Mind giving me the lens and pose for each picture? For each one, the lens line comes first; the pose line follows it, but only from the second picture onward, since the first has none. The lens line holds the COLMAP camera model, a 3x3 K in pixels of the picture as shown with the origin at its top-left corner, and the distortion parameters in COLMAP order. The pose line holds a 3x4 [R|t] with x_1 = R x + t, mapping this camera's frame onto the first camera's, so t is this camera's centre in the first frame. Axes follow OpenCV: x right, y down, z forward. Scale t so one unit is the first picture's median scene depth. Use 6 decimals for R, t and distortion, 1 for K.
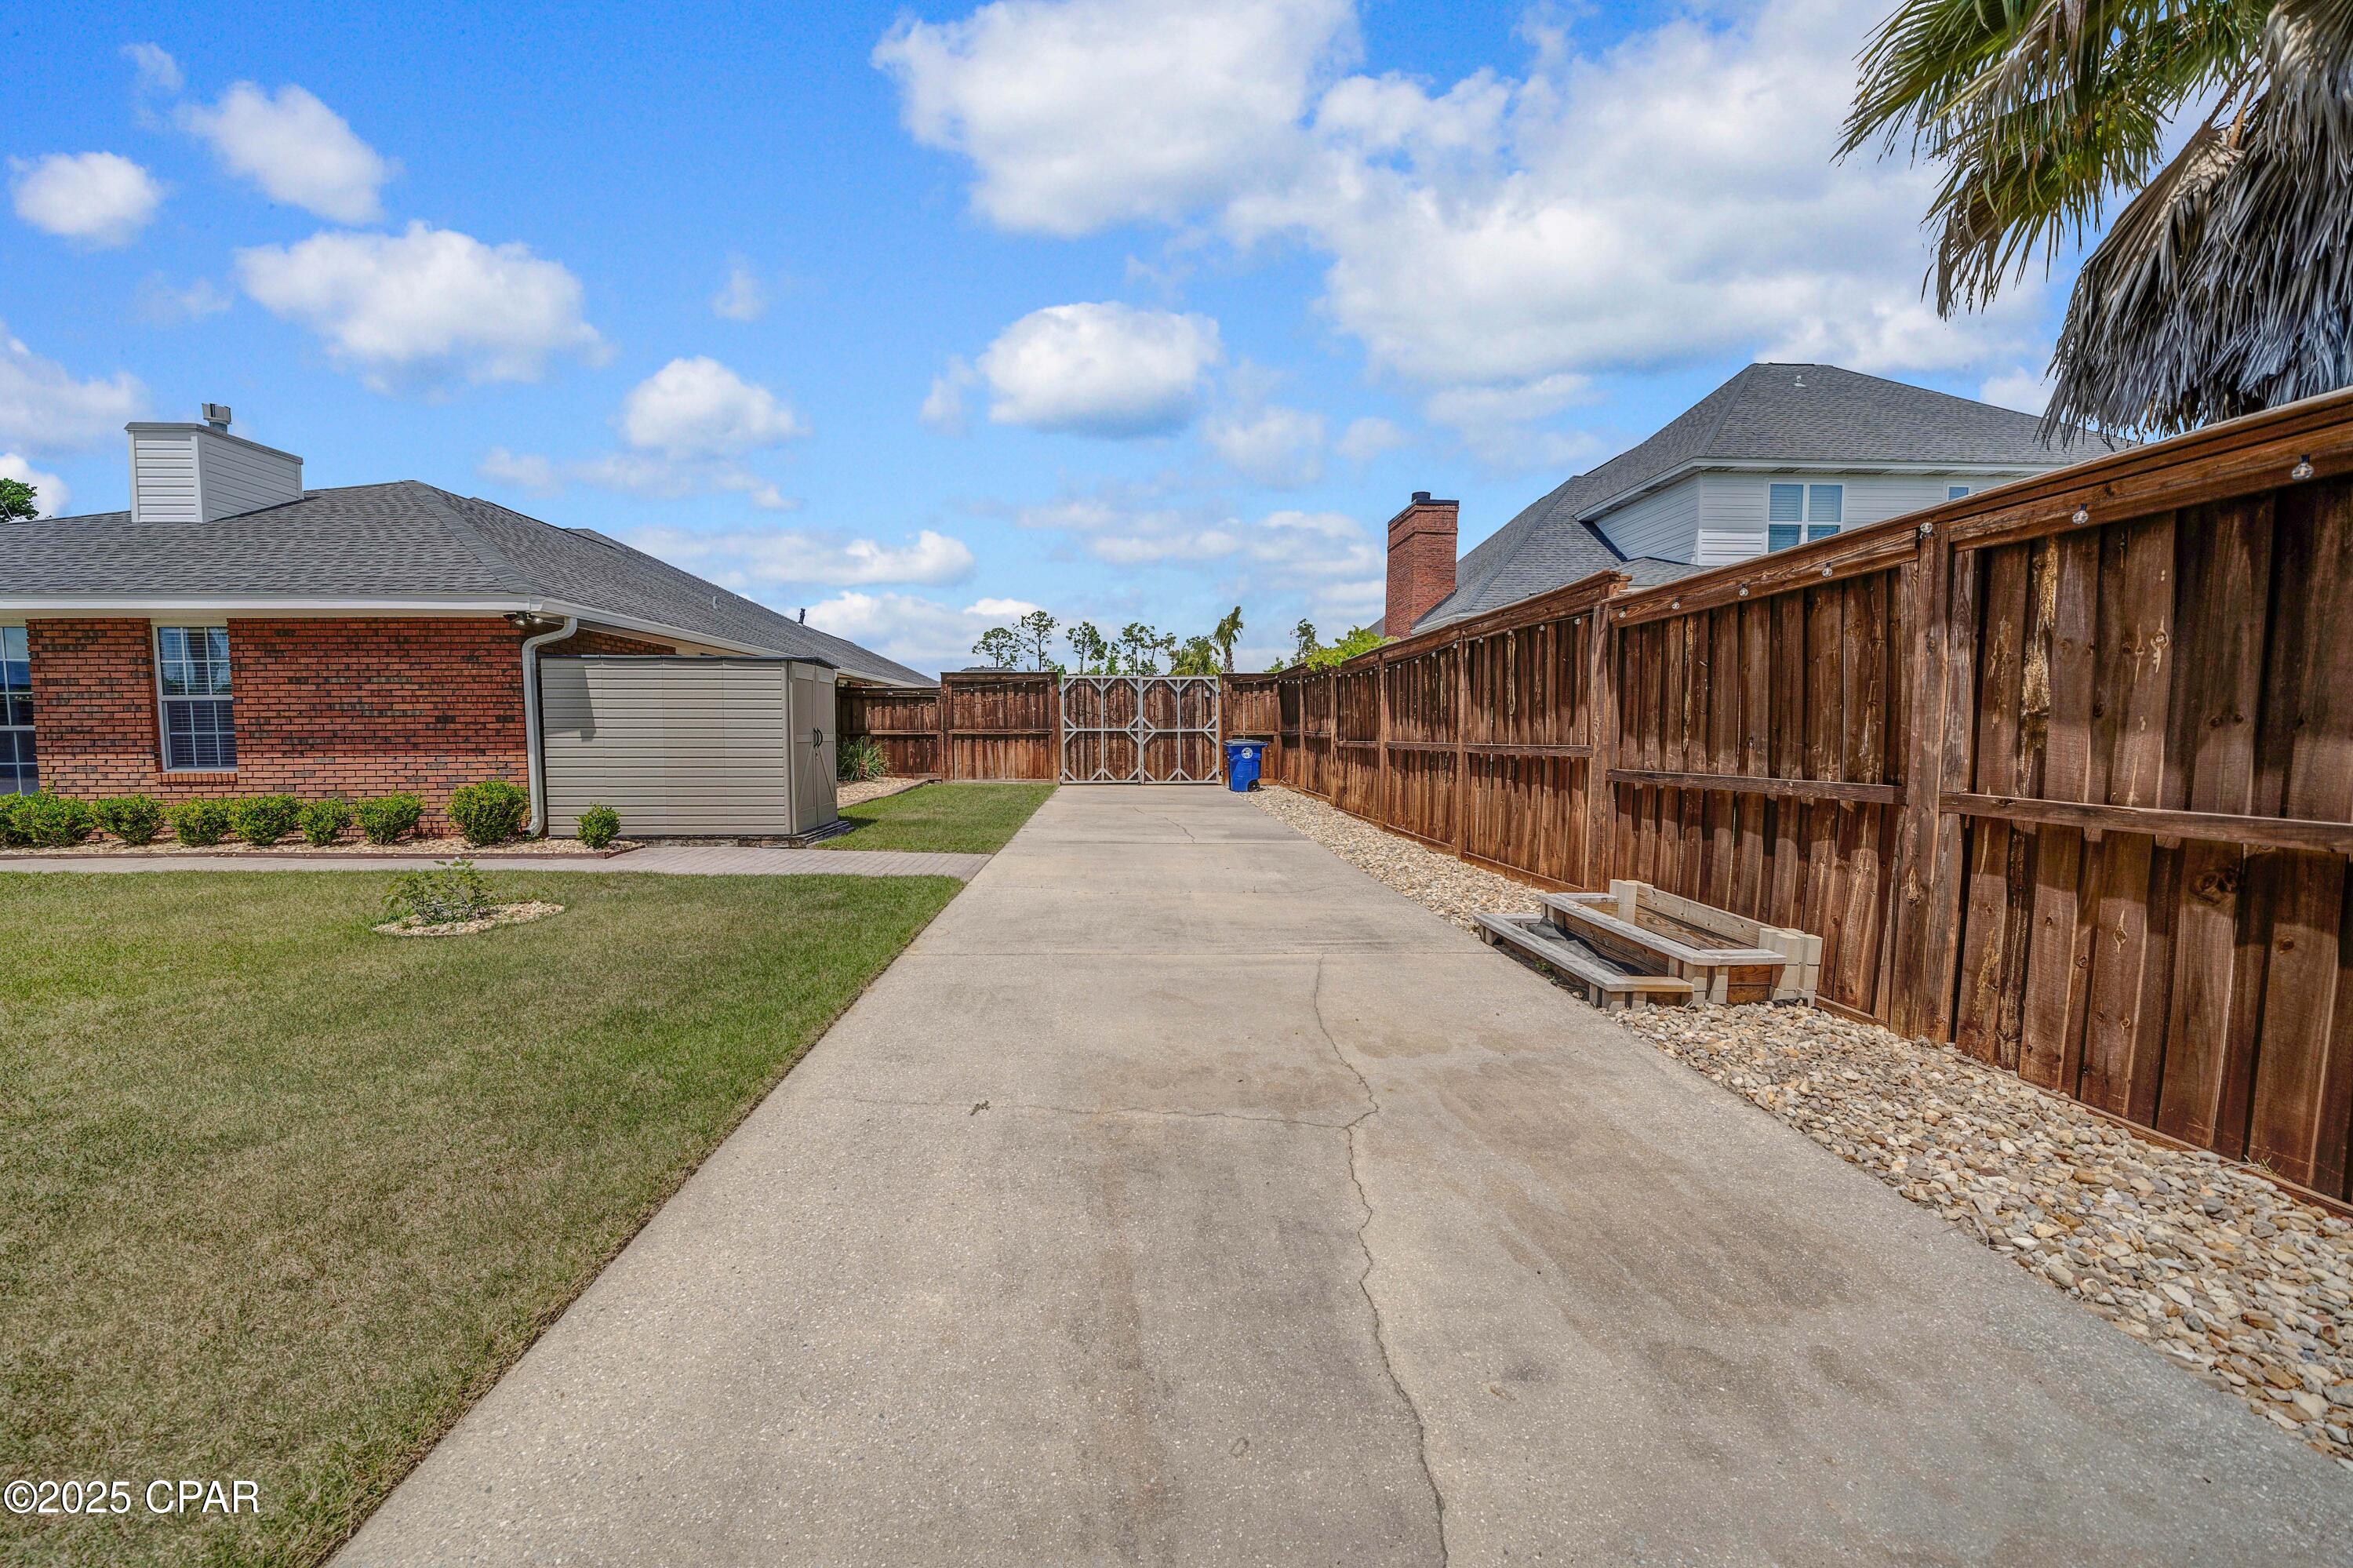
lens RADIAL K [[839.1, 0, 1179.8], [0, 839.1, 733.1], [0, 0, 1]] dist [-0.001405, -0.000218]
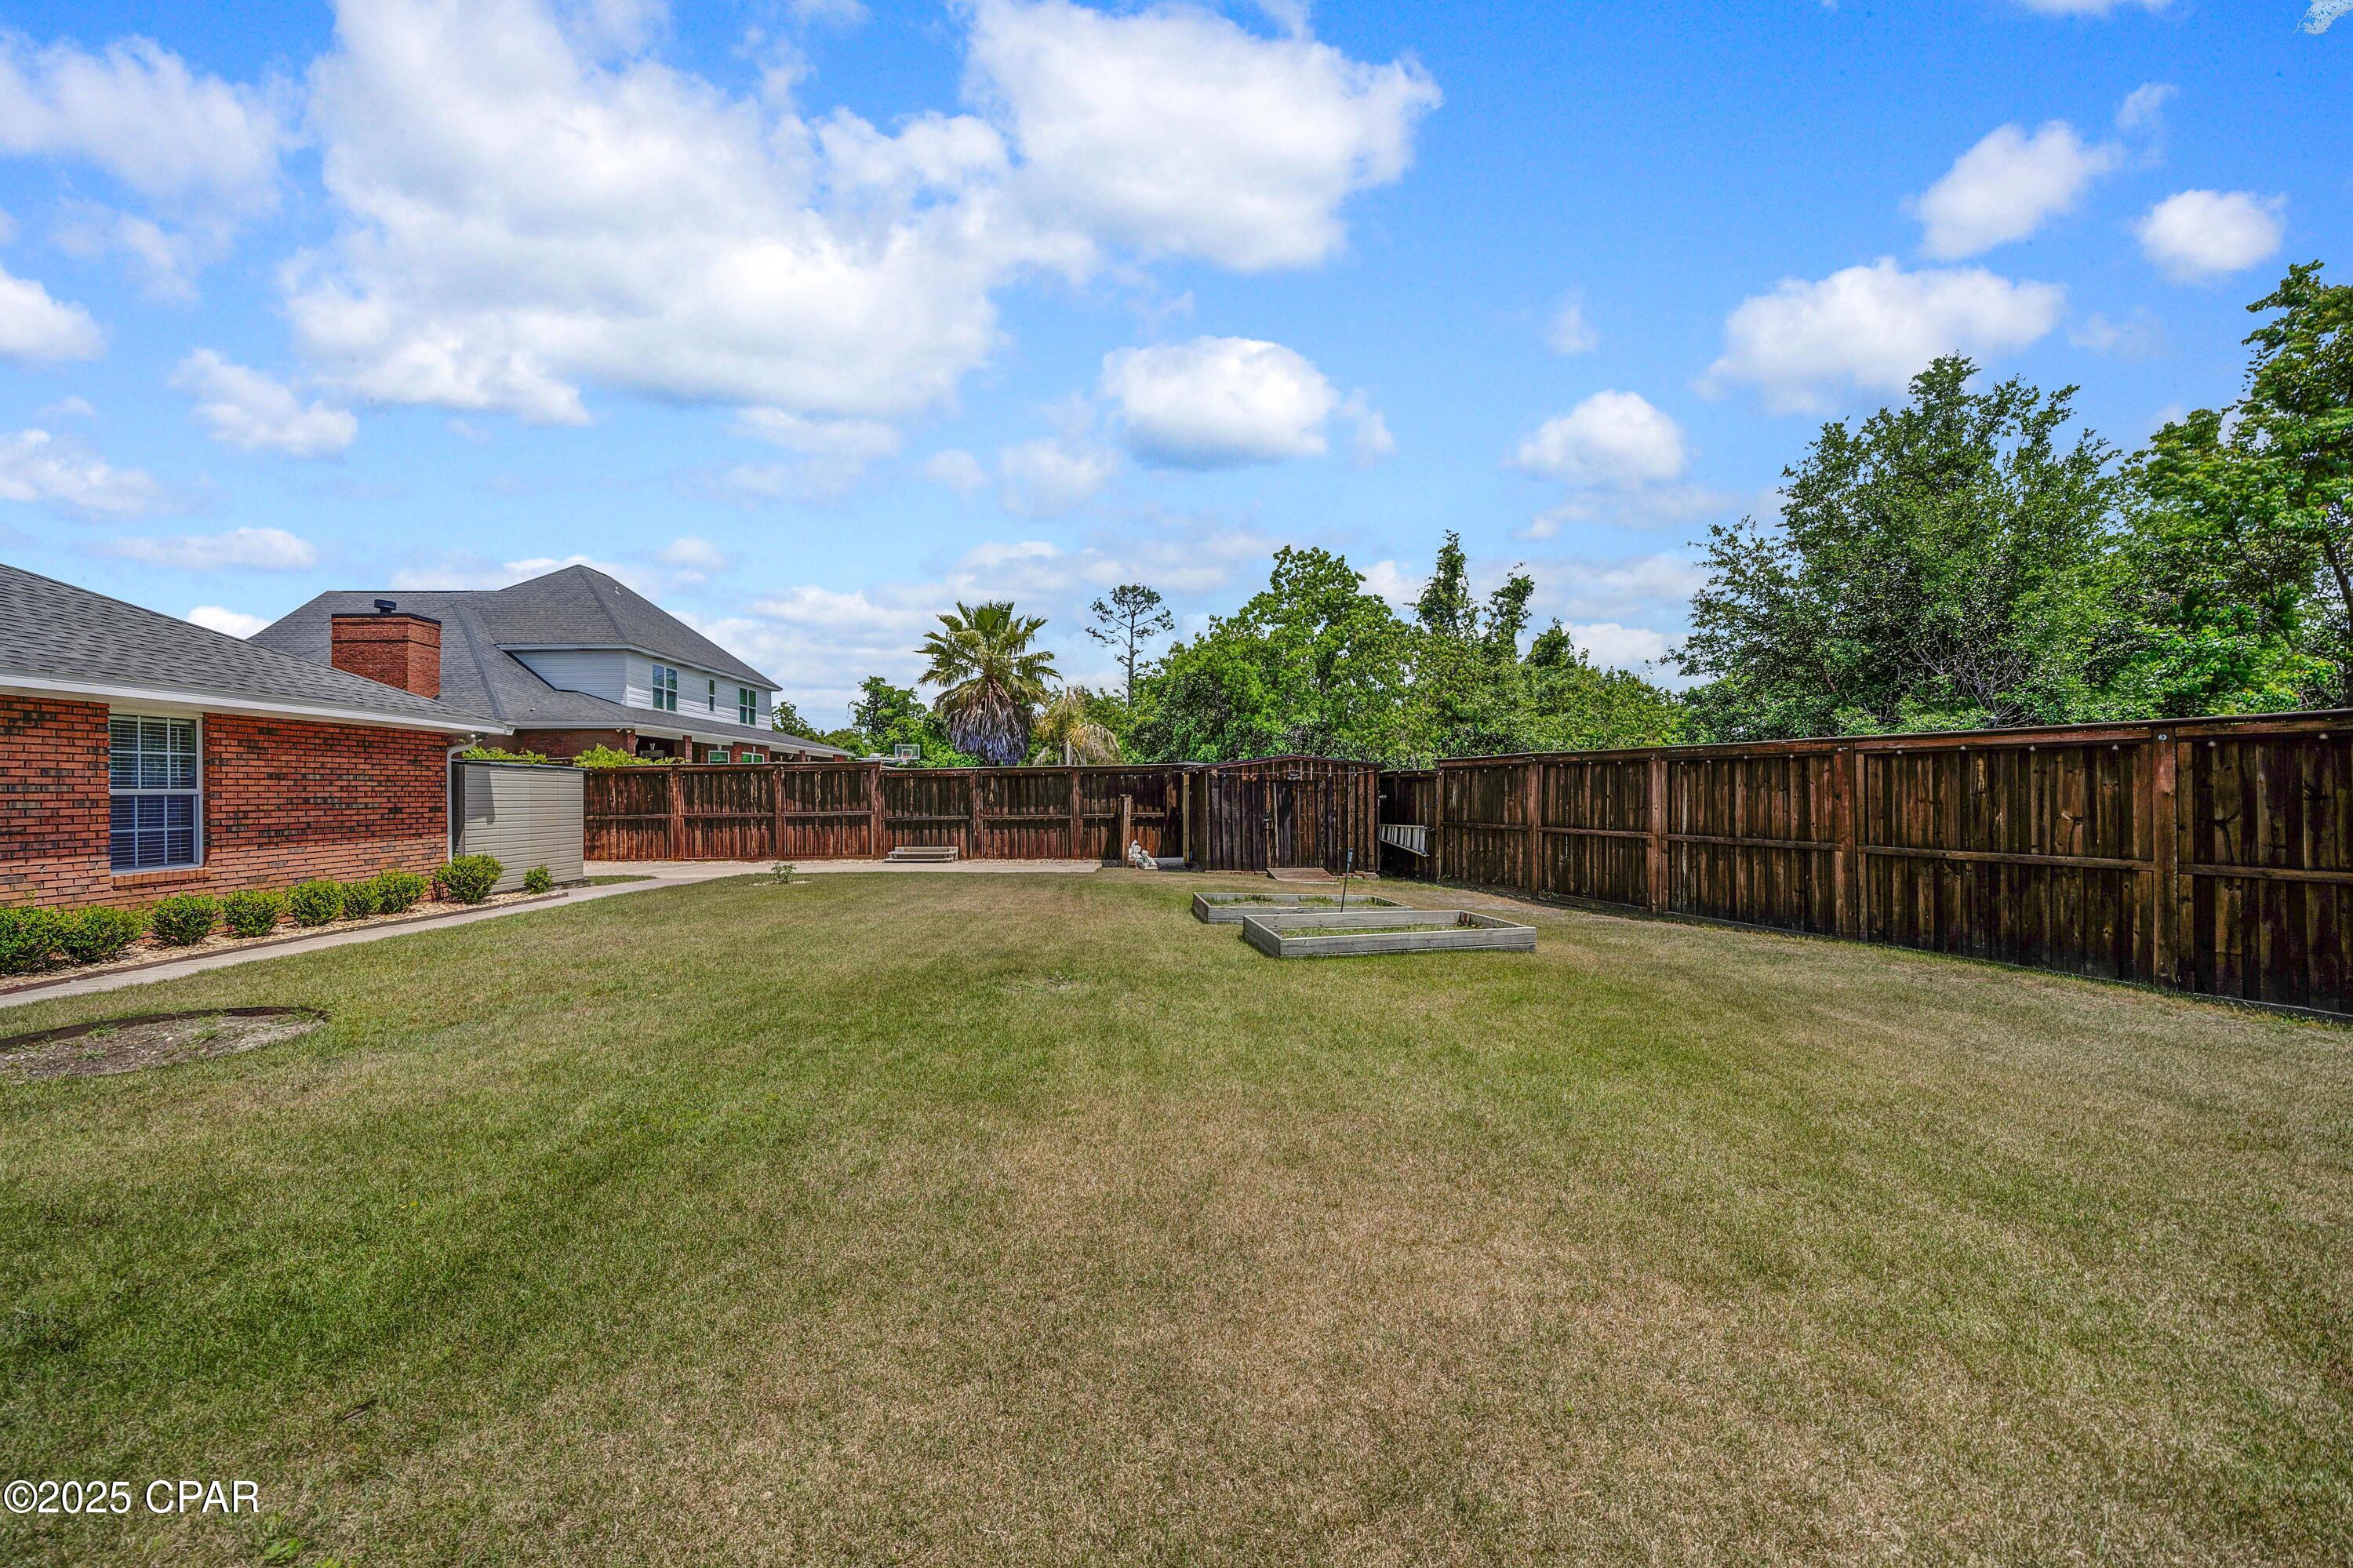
lens RADIAL K [[829.2, 0, 1176.5], [0, 829.2, 784.0], [0, 0, 1]] dist [-0.000539, -0.008231]
pose [[-0.014746, 0.013445, 0.999801, -2.109991], [0.009359, 0.999868, -0.013308, -0.028781], [-0.999847, 0.009161, -0.014870, -0.126560]]
